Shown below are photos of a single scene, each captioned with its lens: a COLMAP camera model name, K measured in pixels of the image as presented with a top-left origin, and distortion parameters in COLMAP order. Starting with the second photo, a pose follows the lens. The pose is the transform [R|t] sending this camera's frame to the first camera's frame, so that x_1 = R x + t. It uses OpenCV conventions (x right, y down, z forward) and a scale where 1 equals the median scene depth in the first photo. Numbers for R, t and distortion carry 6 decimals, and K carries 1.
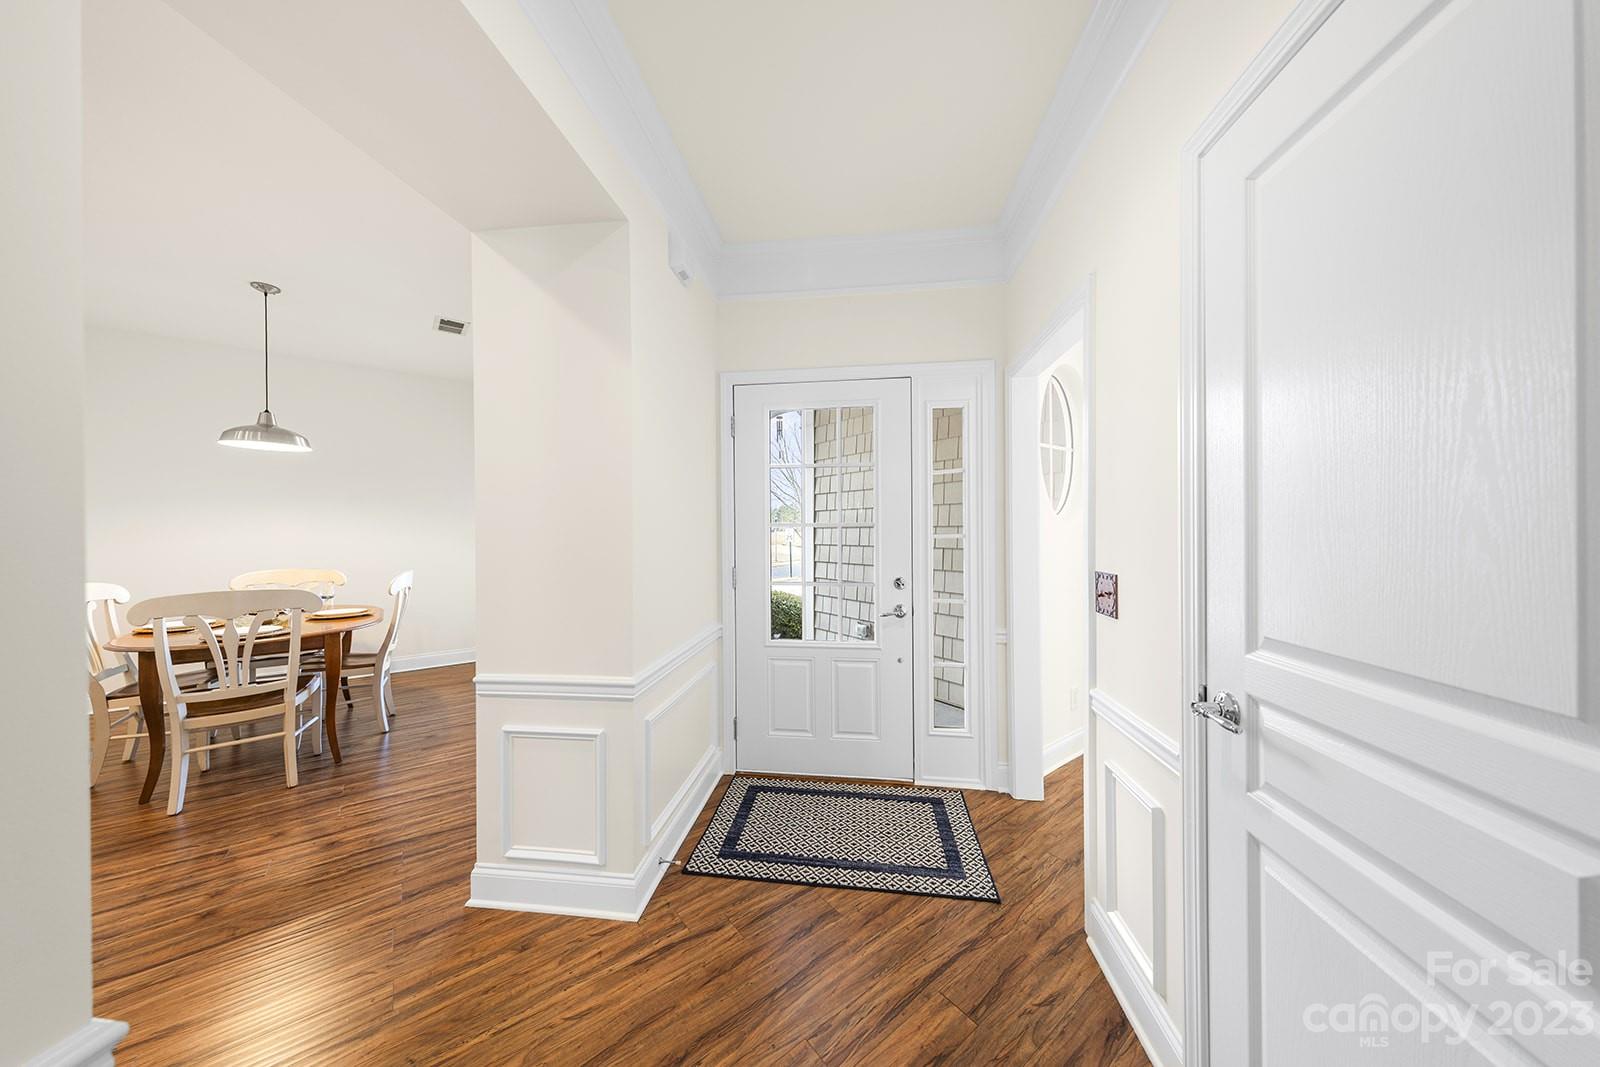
lens RADIAL K [[512.0, 0, 793.9], [0, 512.0, 528.8], [0, 0, 1]] dist [0.005835, -0.000374]
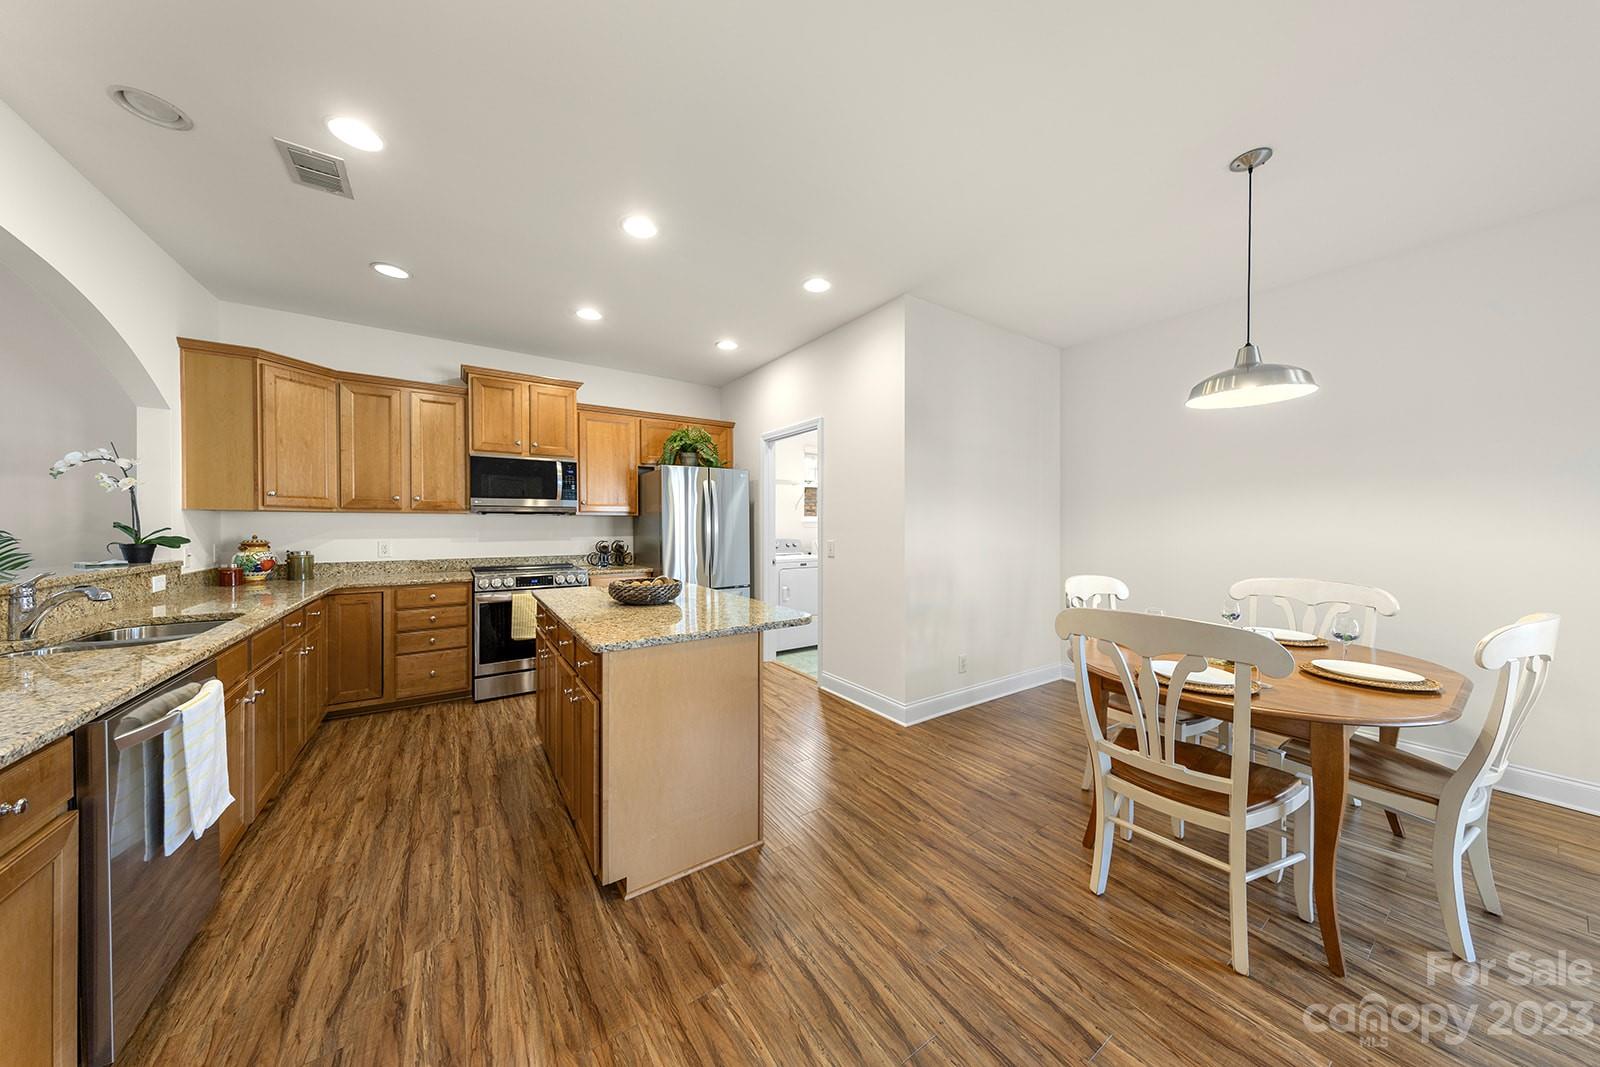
lens RADIAL K [[512.0, 0, 798.9], [0, 512.0, 529.1], [0, 0, 1]] dist [0.005835, -0.000374]
pose [[-0.057958, 0.012299, -0.998243, -0.340917], [-0.003041, 0.999917, 0.012496, 0.004841], [0.998314, 0.003760, -0.057916, 0.487306]]
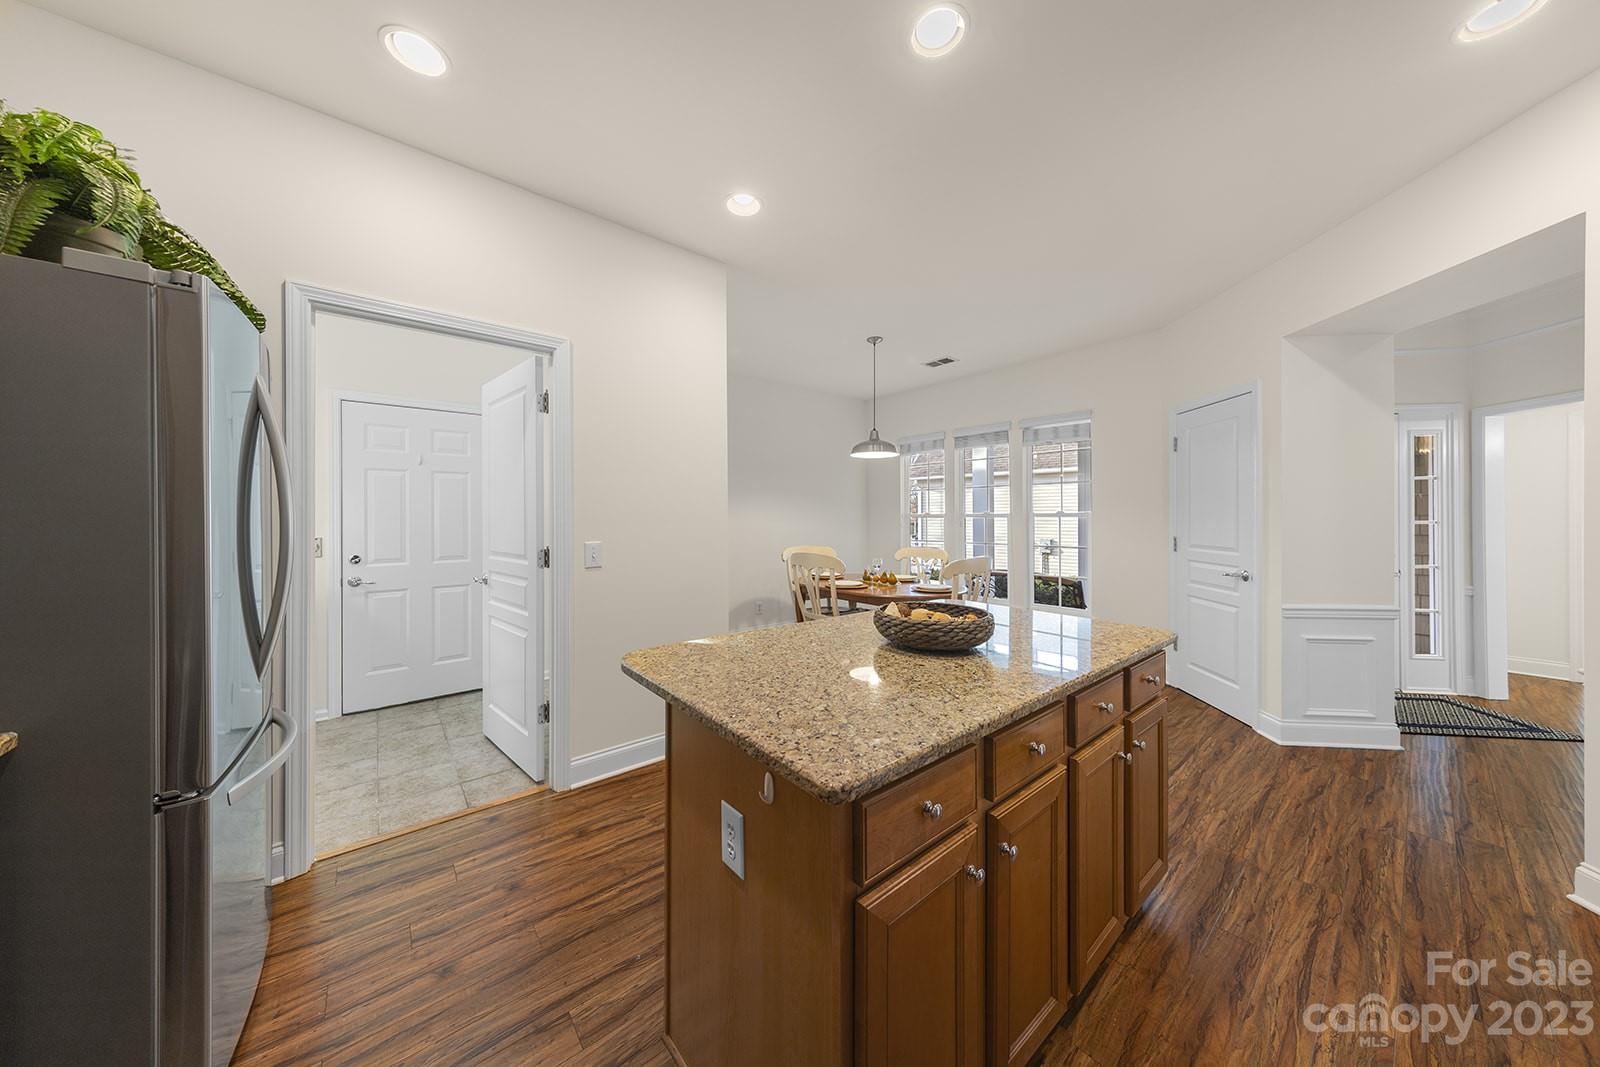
lens RADIAL K [[512.0, 0, 796.1], [0, 512.0, 524.2], [0, 0, 1]] dist [0.005835, -0.000374]
pose [[0.999260, 0.004638, 0.038196, -1.363106], [-0.004763, 0.999984, 0.003168, 0.018567], [-0.038181, -0.003348, 0.999265, -0.351064]]
